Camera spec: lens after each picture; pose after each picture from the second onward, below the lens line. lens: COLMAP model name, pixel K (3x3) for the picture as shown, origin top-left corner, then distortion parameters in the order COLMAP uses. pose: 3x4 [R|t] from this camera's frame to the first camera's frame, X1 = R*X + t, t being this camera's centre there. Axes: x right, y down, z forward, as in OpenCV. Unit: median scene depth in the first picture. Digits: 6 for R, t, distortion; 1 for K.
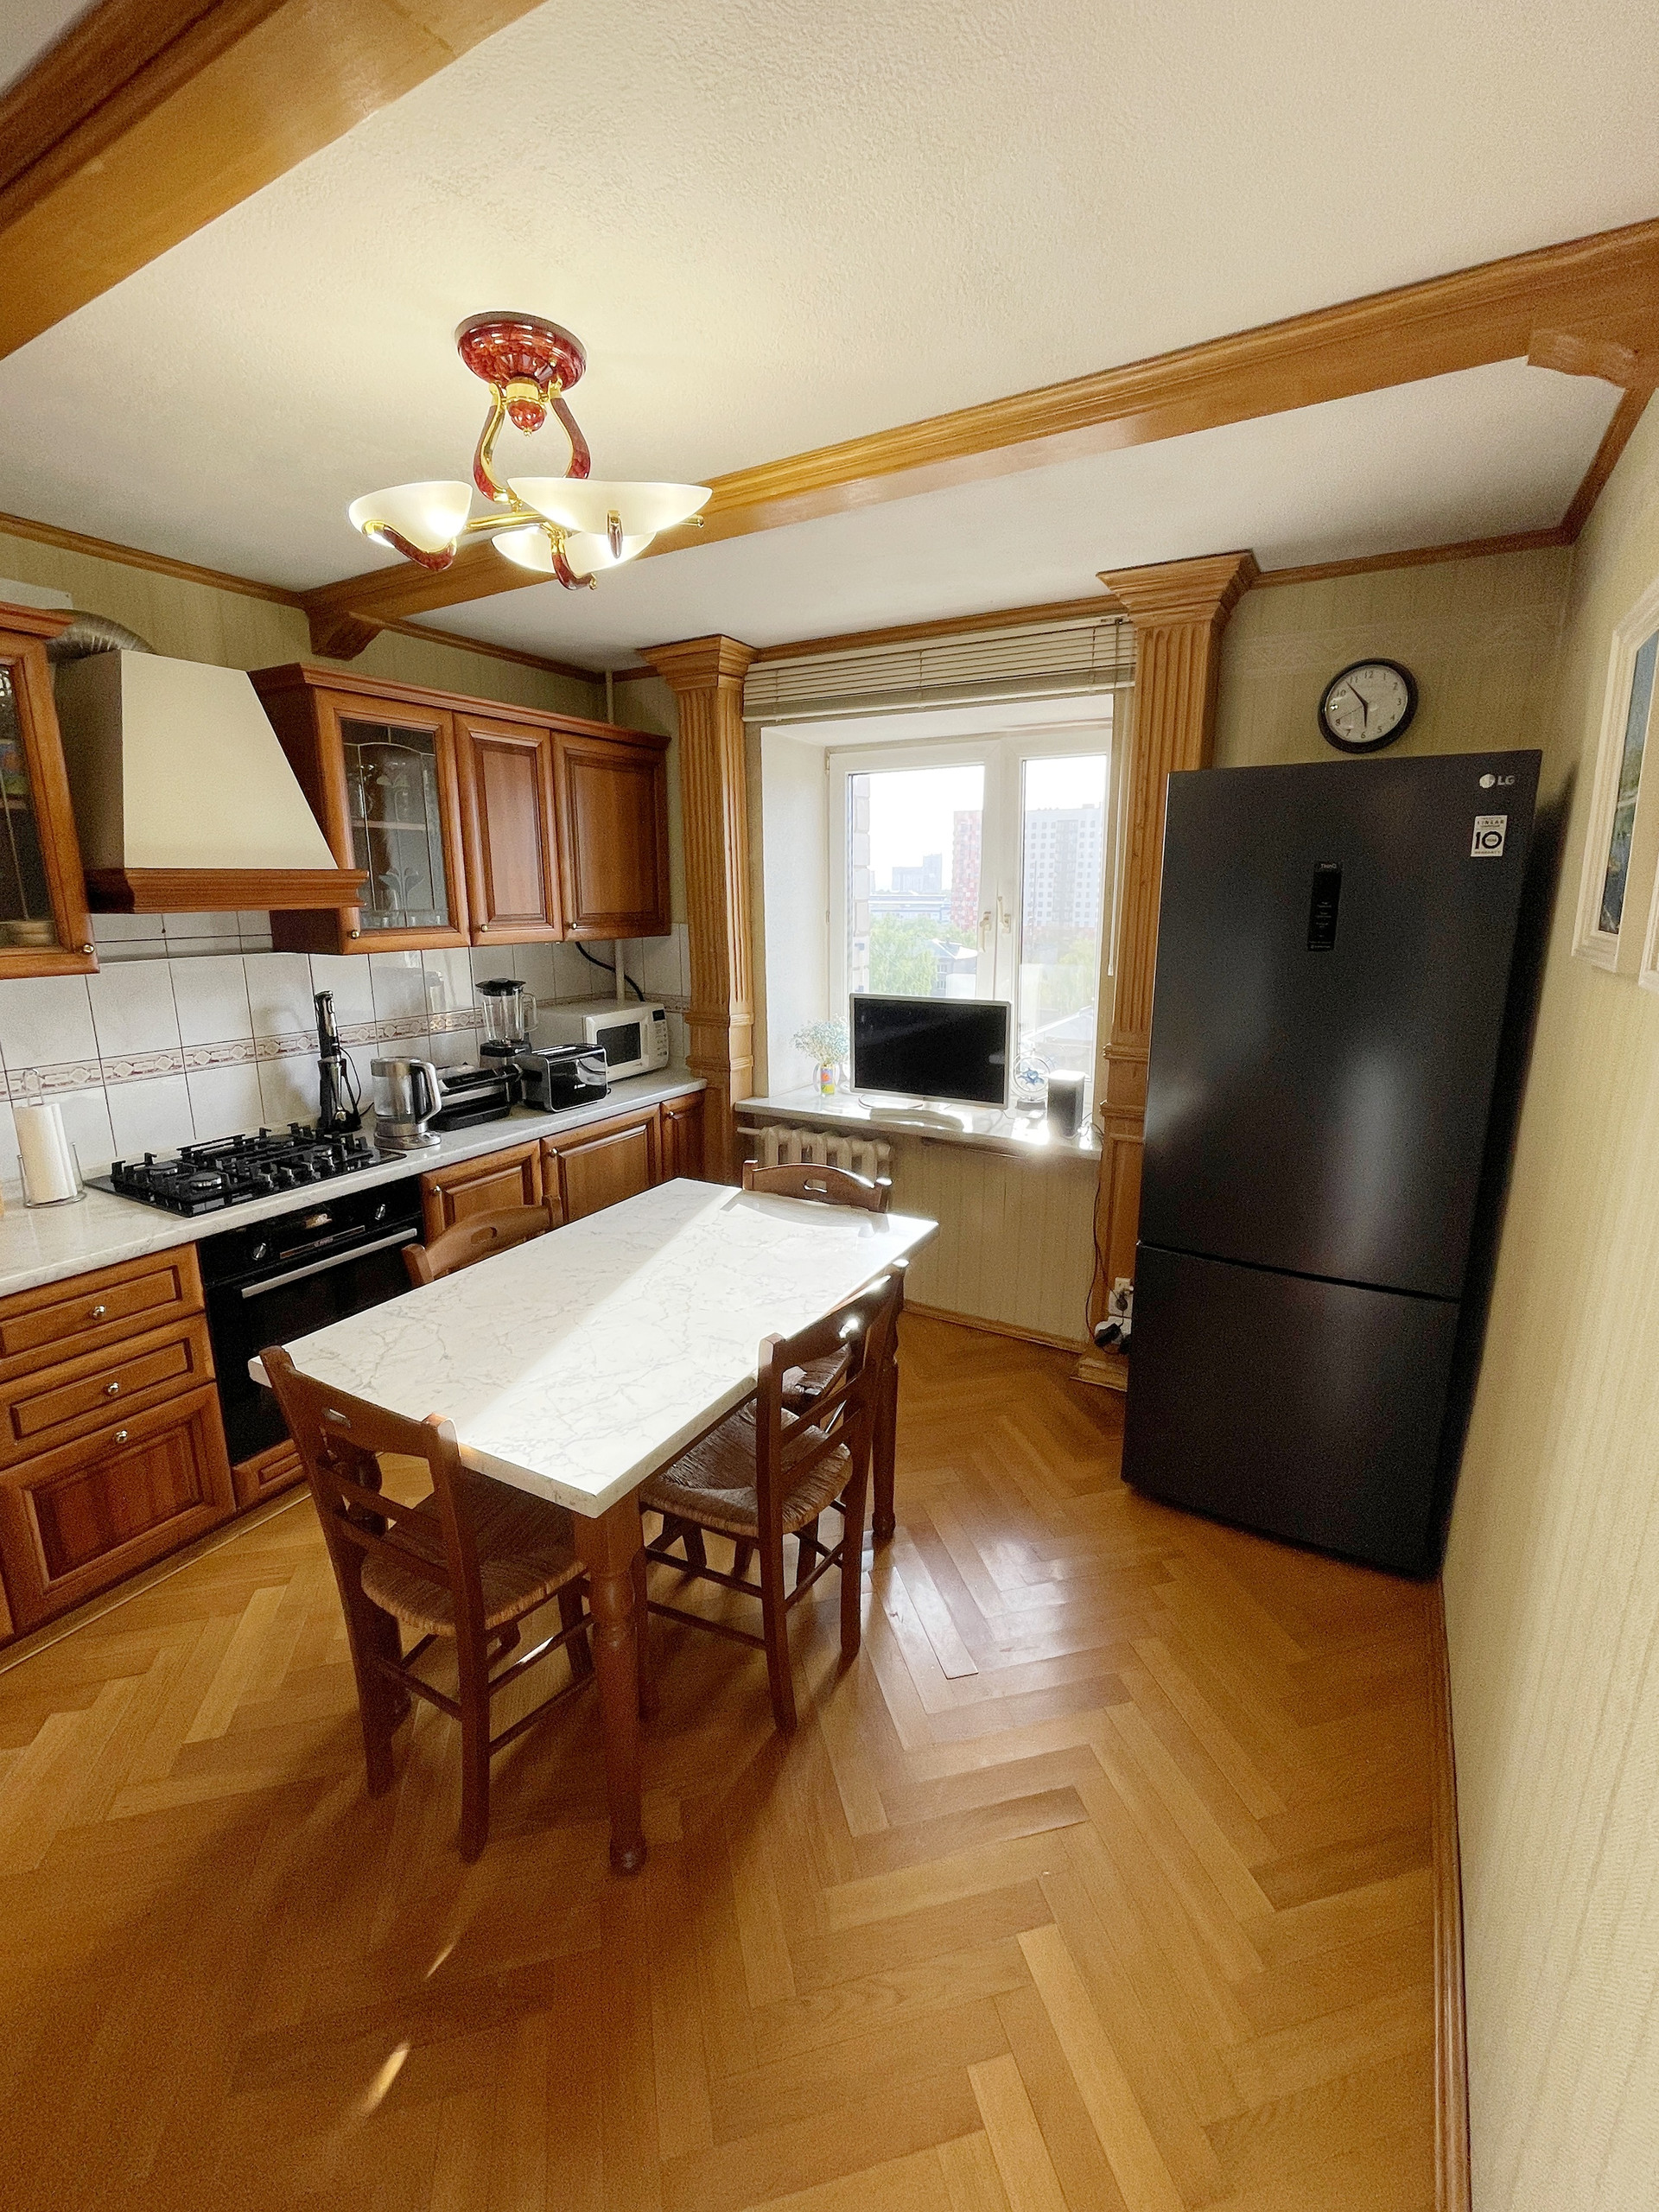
lens RADIAL K [[934.6, 0, 829.5], [0, 934.6, 1106.0], [0, 0, 1]] dist [0.001963, 0.000378]
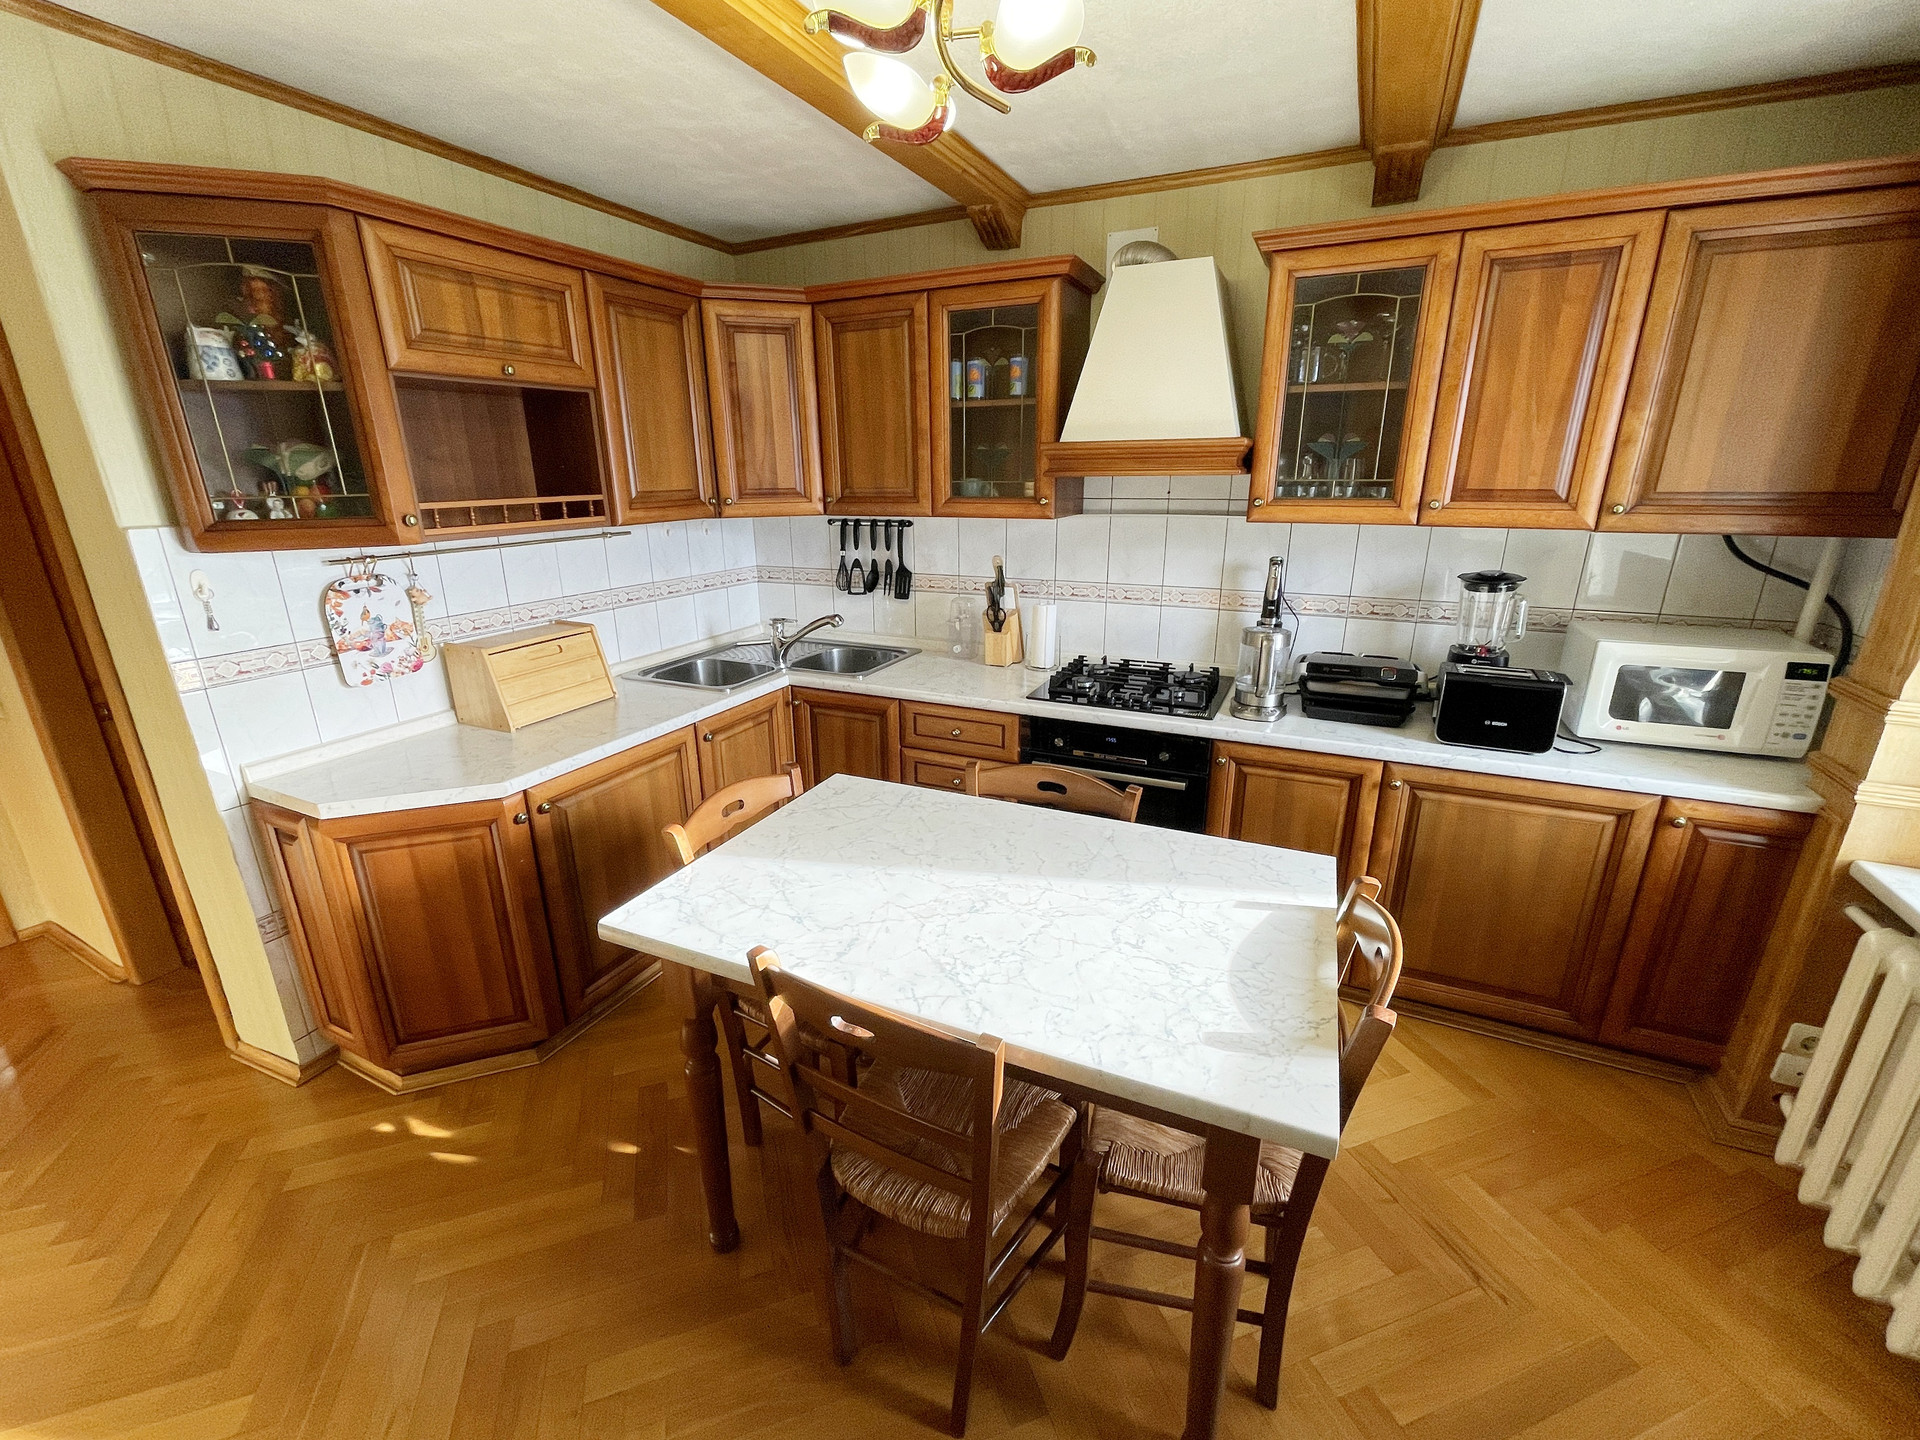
lens RADIAL K [[811.3, 0, 960.0], [0, 811.3, 720.0], [0, 0, 1]] dist [0.001963, 0.000378]
pose [[0.076000, 0.305513, -0.949150, 0.365311], [-0.213827, 0.934751, 0.283757, -0.134819], [0.973911, 0.181389, 0.136368, 0.562006]]
